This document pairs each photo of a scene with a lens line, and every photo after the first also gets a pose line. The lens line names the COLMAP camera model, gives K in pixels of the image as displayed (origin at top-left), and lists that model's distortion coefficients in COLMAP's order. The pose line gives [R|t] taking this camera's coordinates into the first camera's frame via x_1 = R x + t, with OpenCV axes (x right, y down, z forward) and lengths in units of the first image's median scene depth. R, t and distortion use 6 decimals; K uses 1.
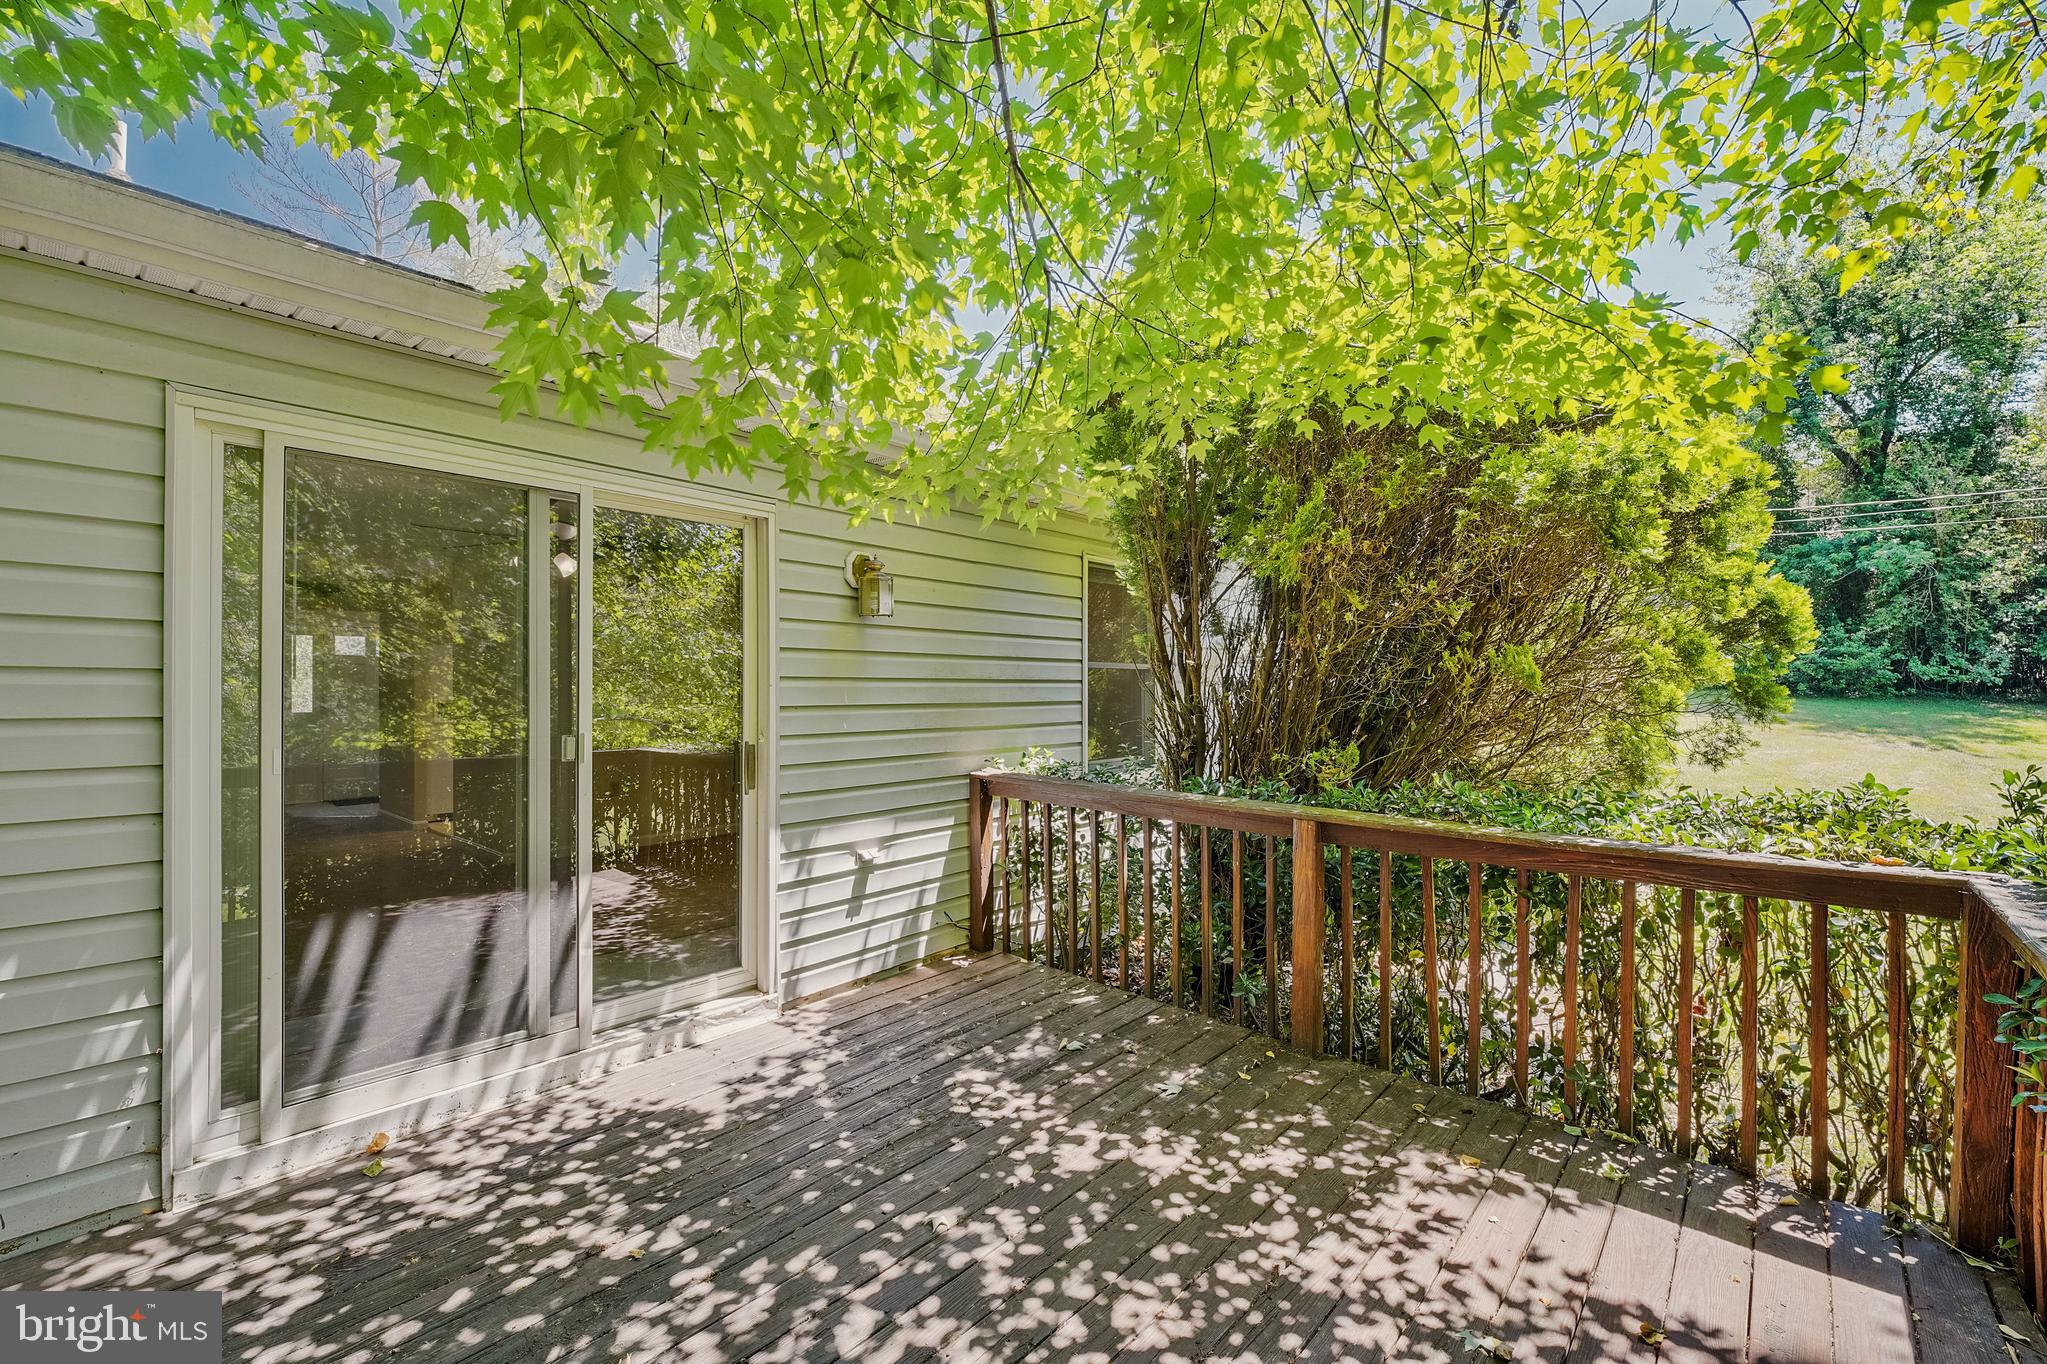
lens RADIAL K [[861.0, 0, 1024.9], [0, 861.0, 686.9], [0, 0, 1]] dist [-0.000959, -0.000076]
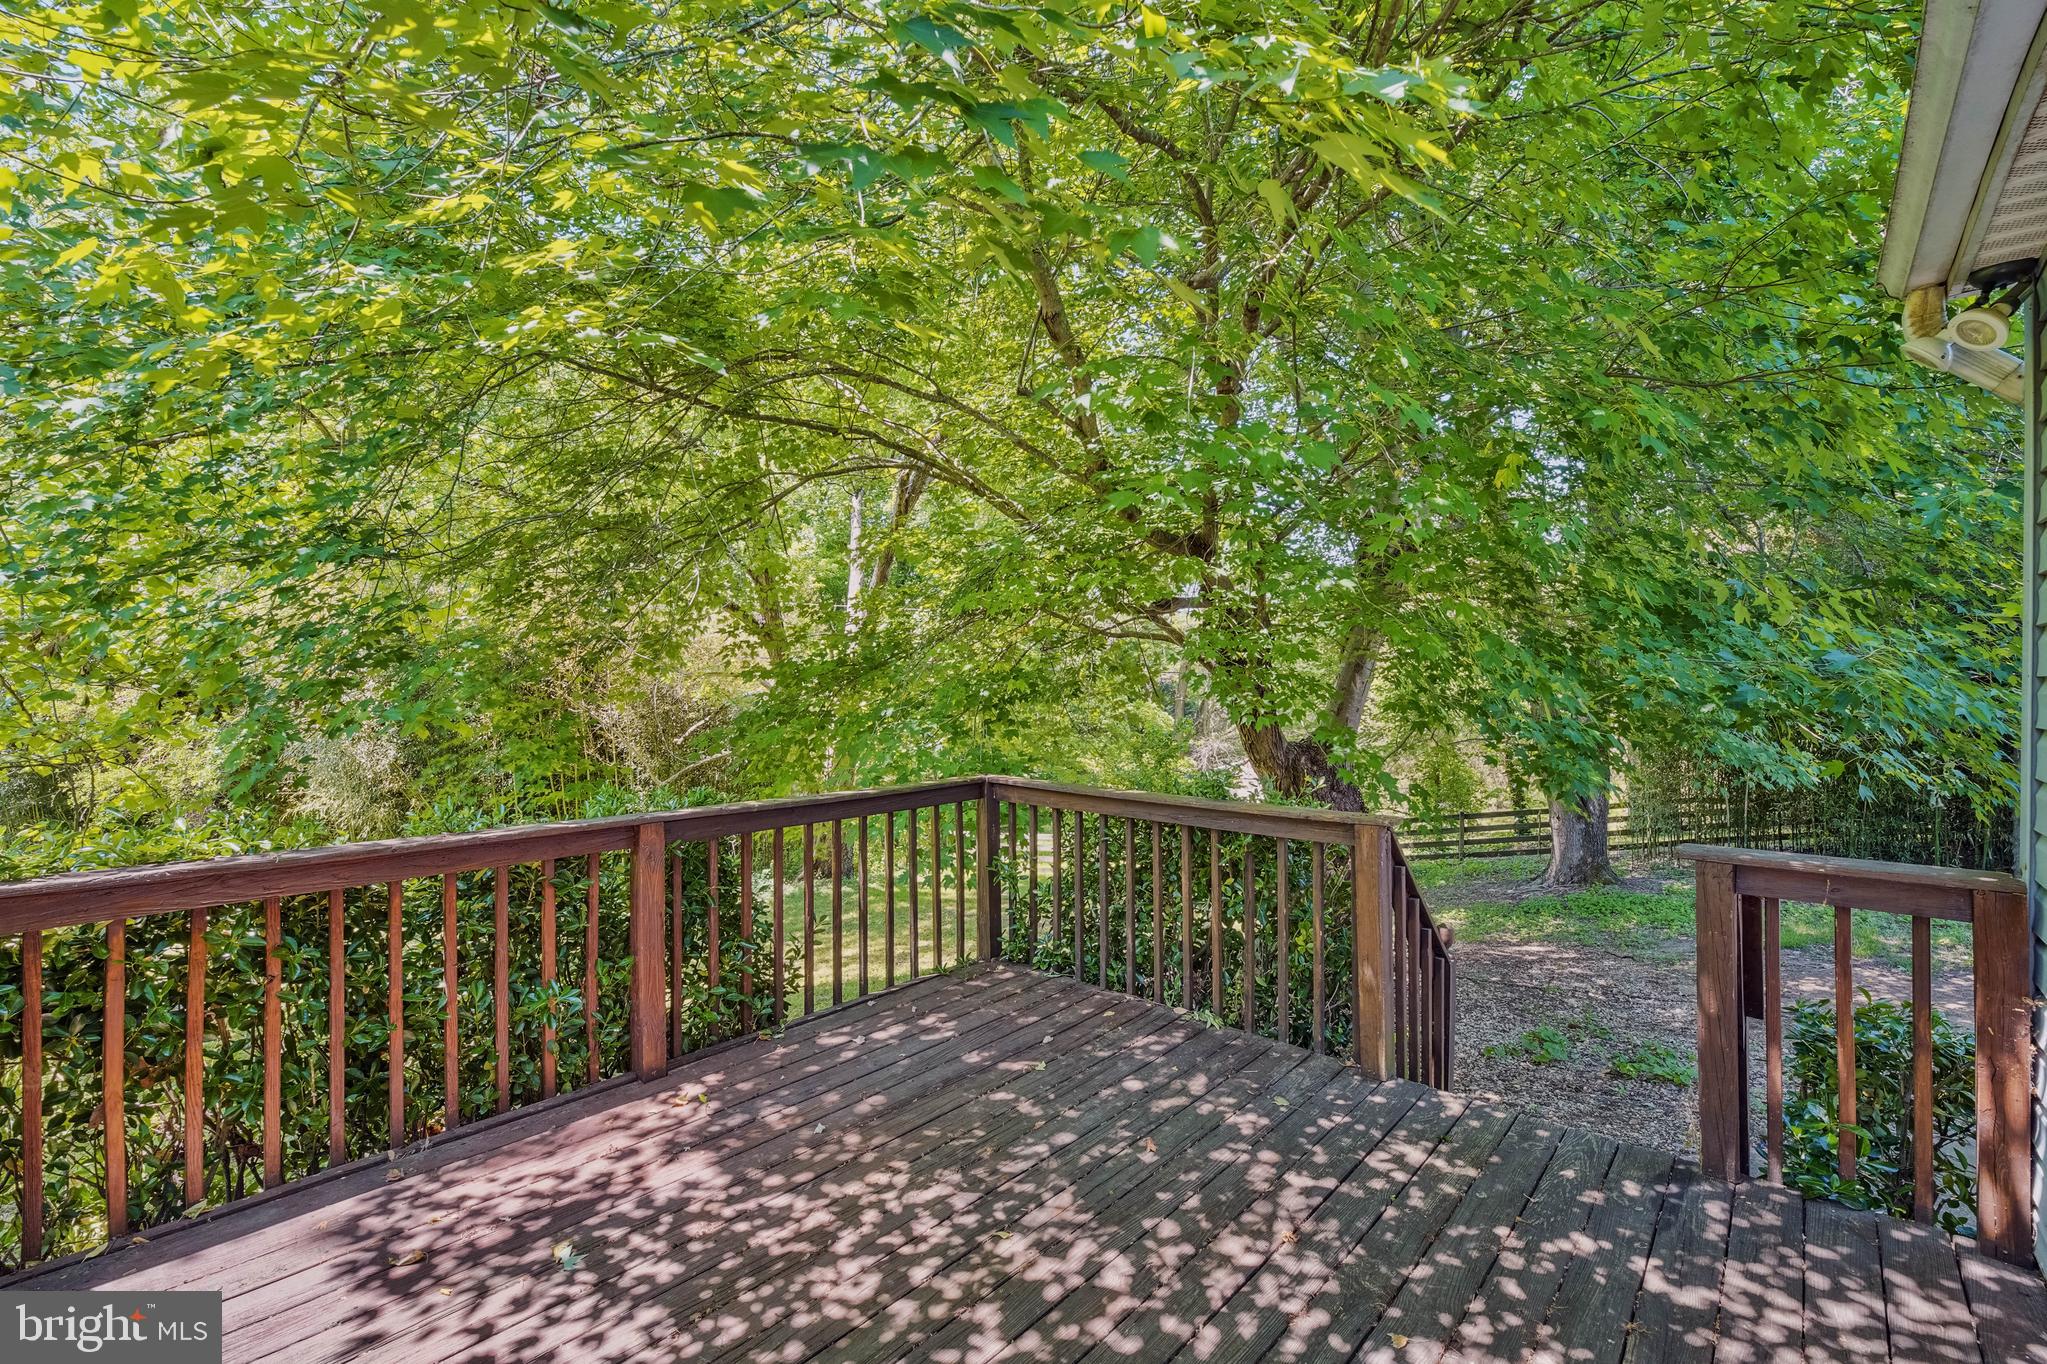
lens RADIAL K [[861.0, 0, 1021.9], [0, 861.0, 684.9], [0, 0, 1]] dist [-0.000959, -0.000076]
pose [[-0.999915, -0.007507, 0.010622, -0.077563], [-0.007613, 0.999921, -0.009965, 0.004603], [-0.010547, -0.010045, -0.999894, 2.008913]]
